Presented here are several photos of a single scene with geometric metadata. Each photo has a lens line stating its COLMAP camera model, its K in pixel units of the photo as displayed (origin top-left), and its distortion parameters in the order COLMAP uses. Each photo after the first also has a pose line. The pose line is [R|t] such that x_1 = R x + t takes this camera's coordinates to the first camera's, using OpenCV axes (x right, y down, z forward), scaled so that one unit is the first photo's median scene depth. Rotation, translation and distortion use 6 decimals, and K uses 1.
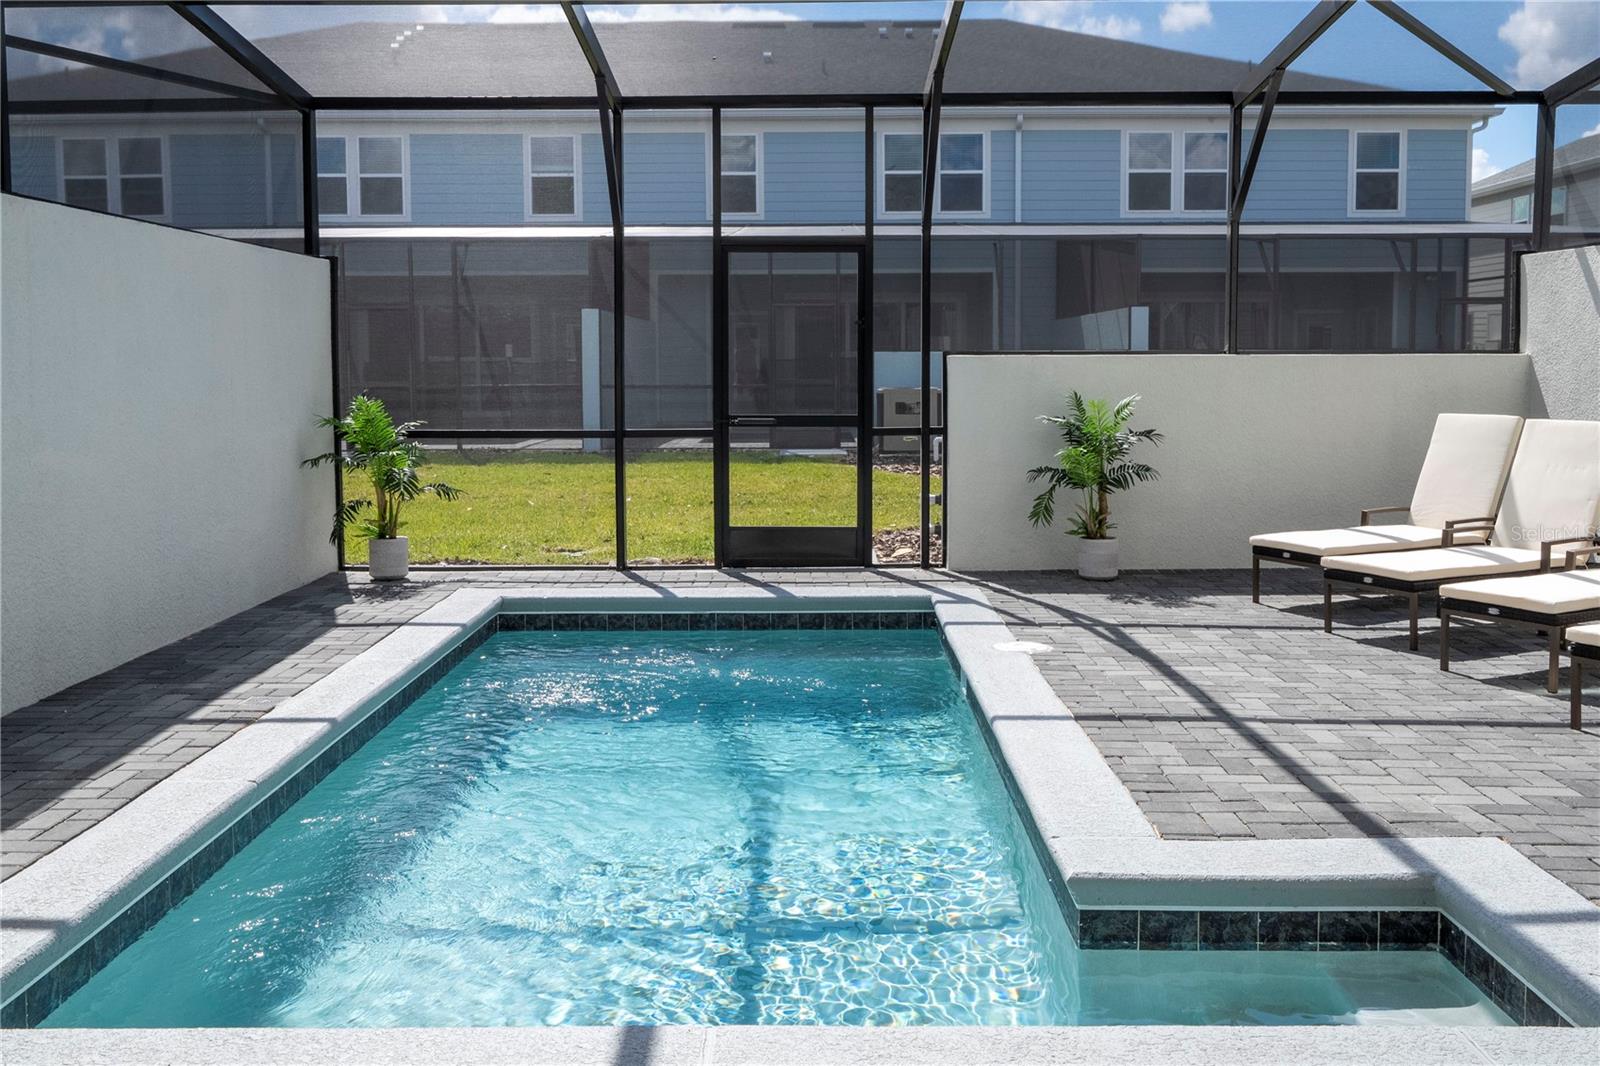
lens RADIAL K [[1514.8, 0, 808.3], [0, 1514.8, 474.1], [0, 0, 1]] dist [0.002987, 0.000000]
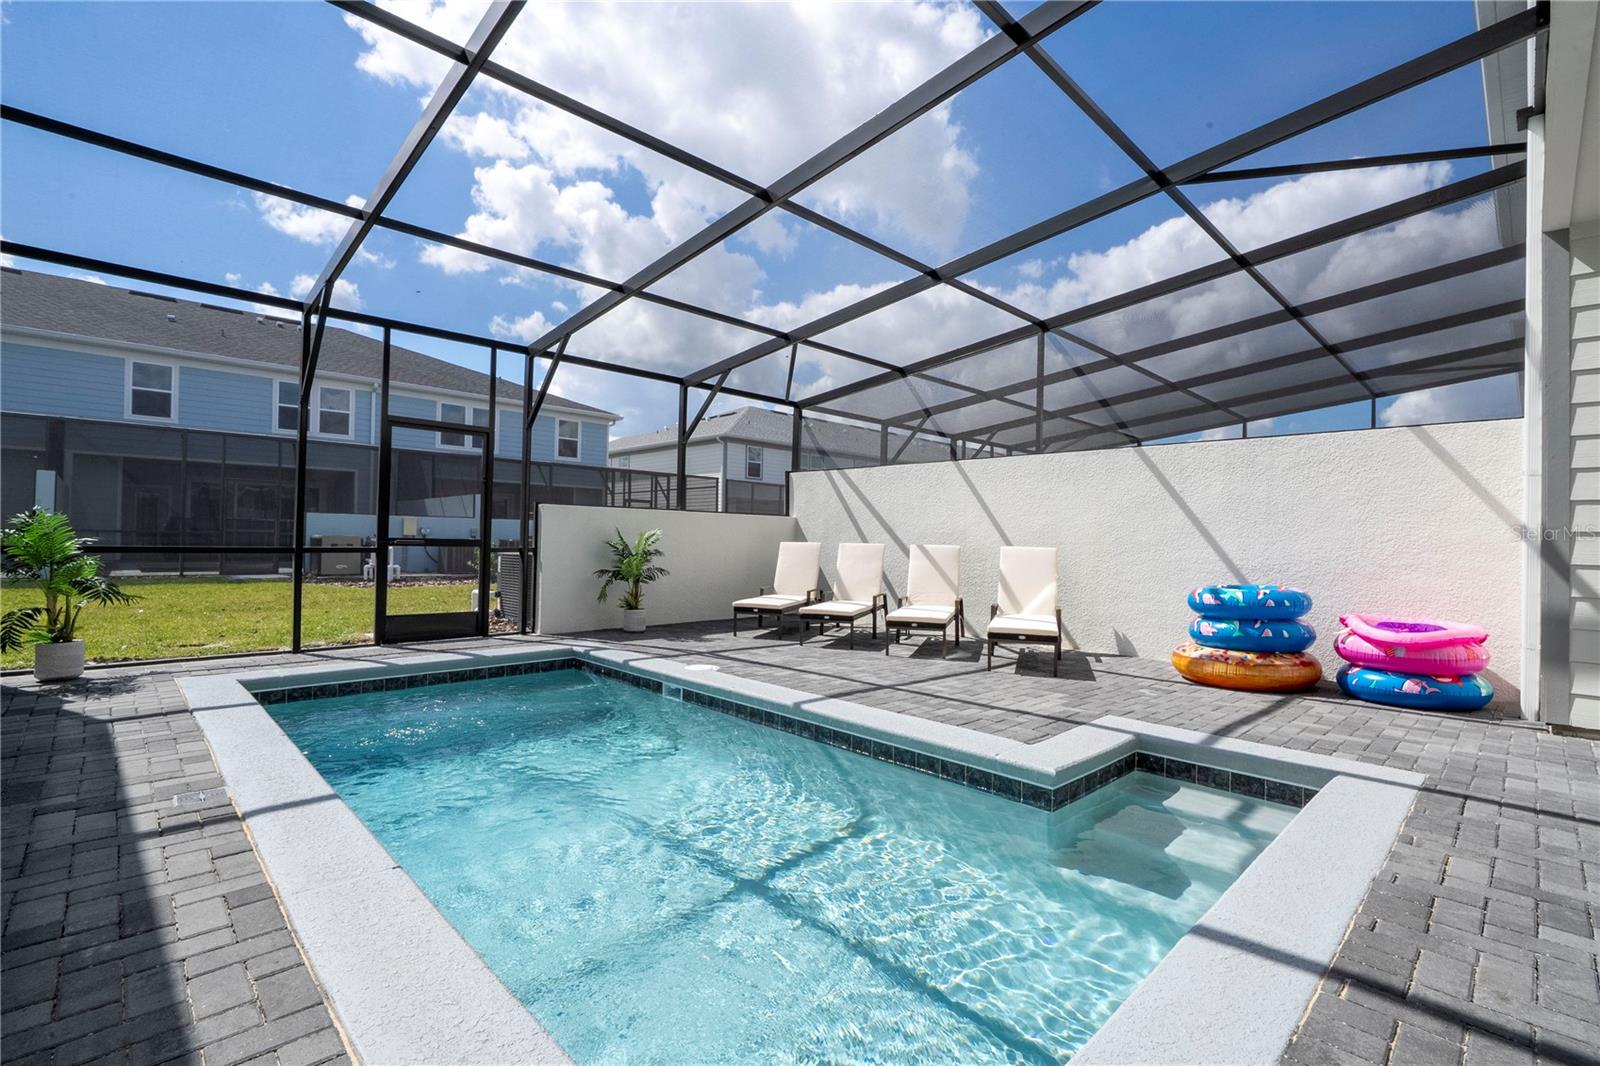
lens RADIAL K [[717.9, 0, 807.1], [0, 717.9, 530.4], [0, 0, 1]] dist [-0.004121, 0.001210]
pose [[0.711651, 0.026221, 0.702043, -0.267455], [0.031263, 0.997131, -0.068933, 0.014579], [-0.701837, 0.071004, 0.708790, 0.251869]]
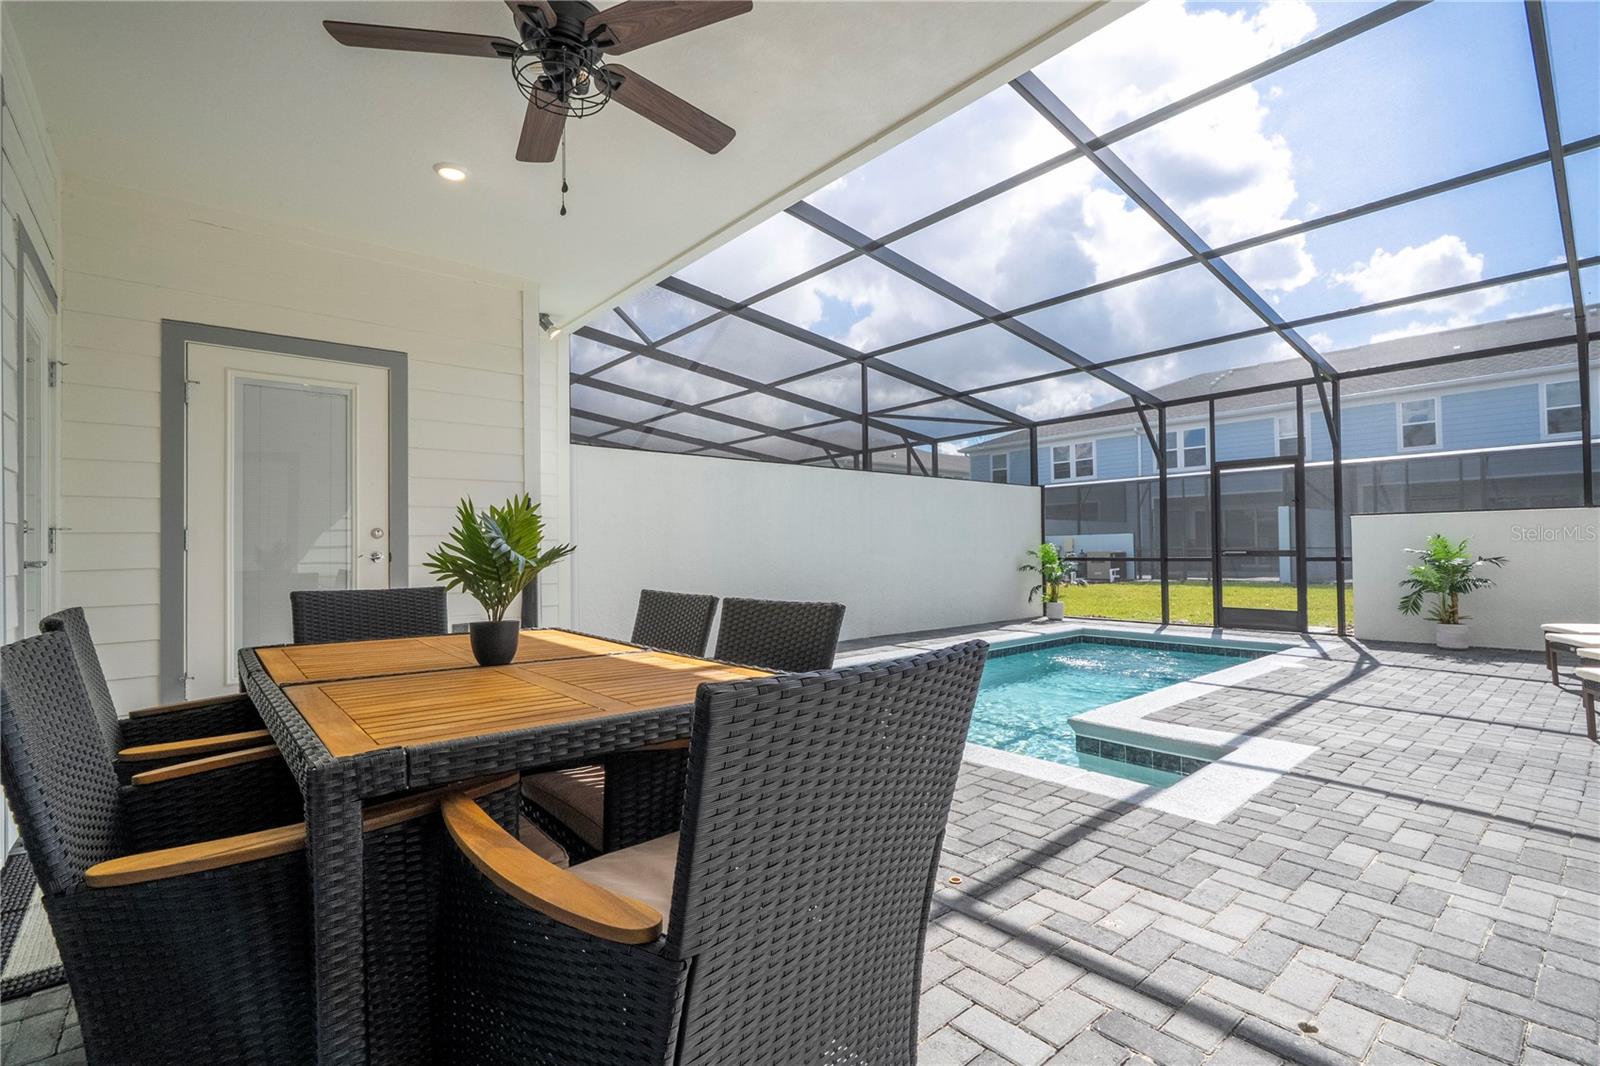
lens RADIAL K [[717.9, 0, 813.1], [0, 717.9, 533.5], [0, 0, 1]] dist [-0.004121, 0.001210]
pose [[0.663081, -0.020863, -0.748257, 0.319149], [-0.047710, 0.996401, -0.070061, 0.032901], [0.747025, 0.082155, 0.659700, -0.022360]]
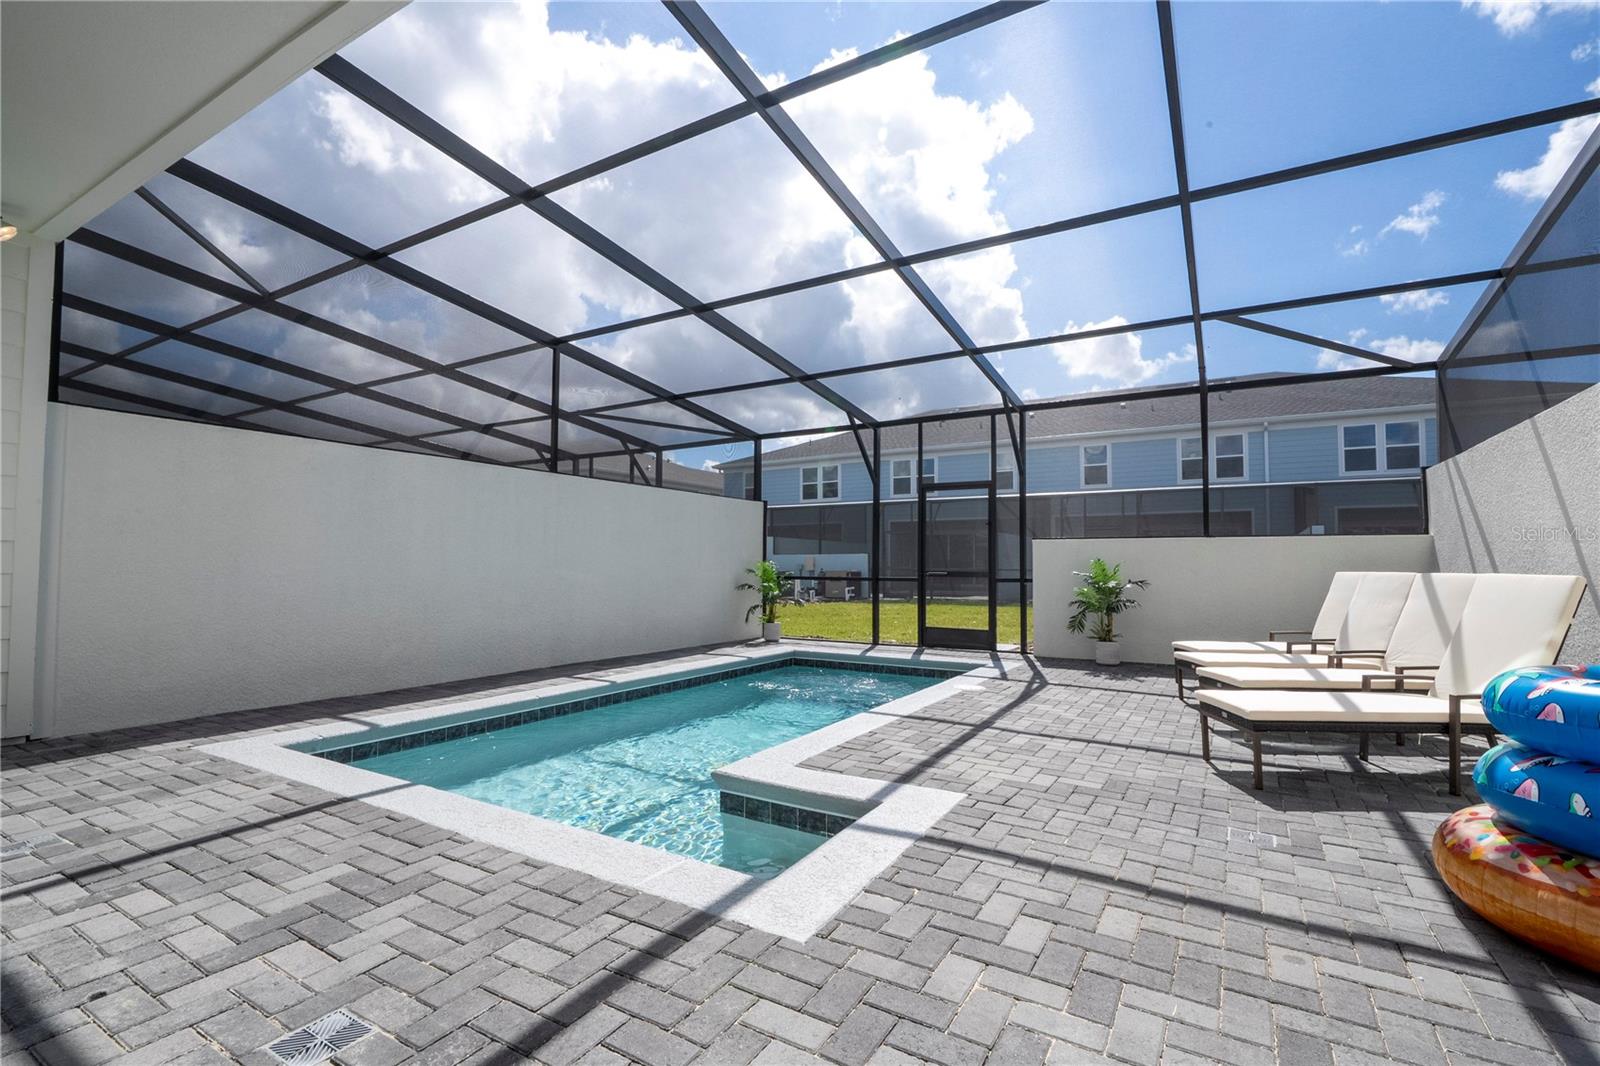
lens RADIAL K [[717.9, 0, 810.3], [0, 717.9, 534.7], [0, 0, 1]] dist [-0.004121, 0.001210]
pose [[0.865050, -0.014222, -0.501484, 0.317729], [-0.045921, 0.993157, -0.107378, 0.024778], [0.499579, 0.115916, 0.858478, 0.103300]]
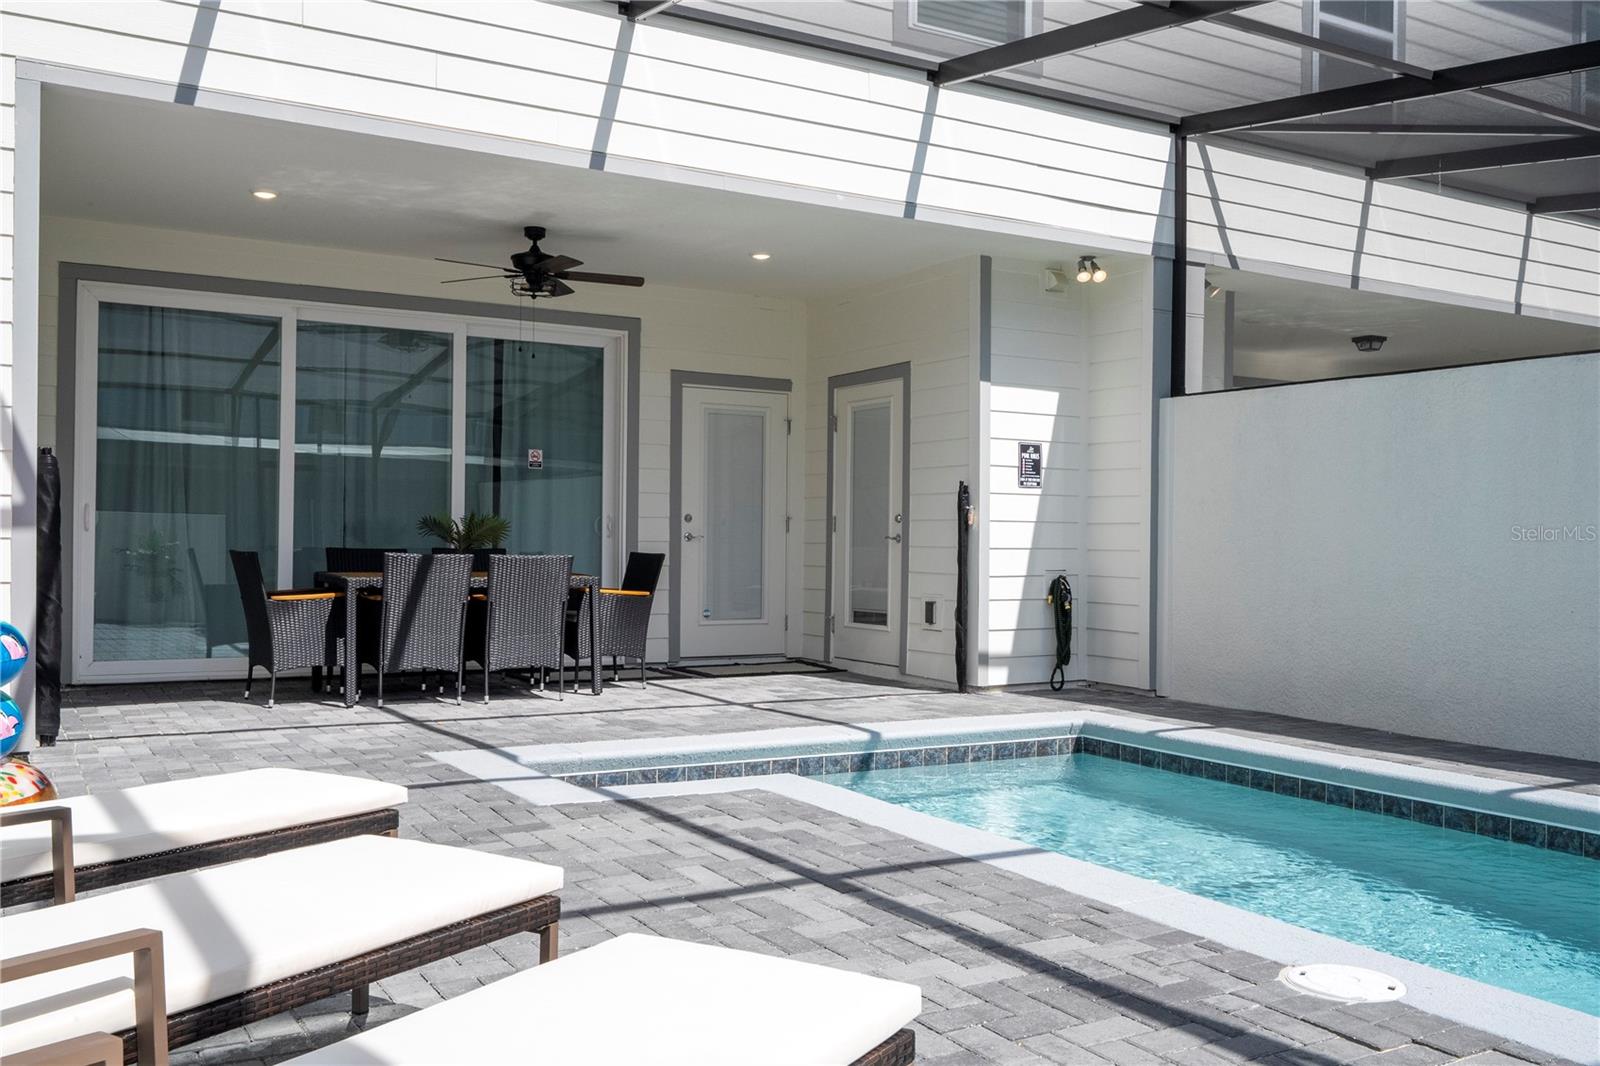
lens RADIAL K [[1410.7, 0, 815.8], [0, 1410.7, 524.8], [0, 0, 1]] dist [0.006556, -0.014664]
pose [[-0.859706, -0.012896, -0.510626, 0.396927], [-0.047605, 0.997353, 0.054961, -0.038707], [0.508565, 0.071558, -0.858045, 0.986710]]
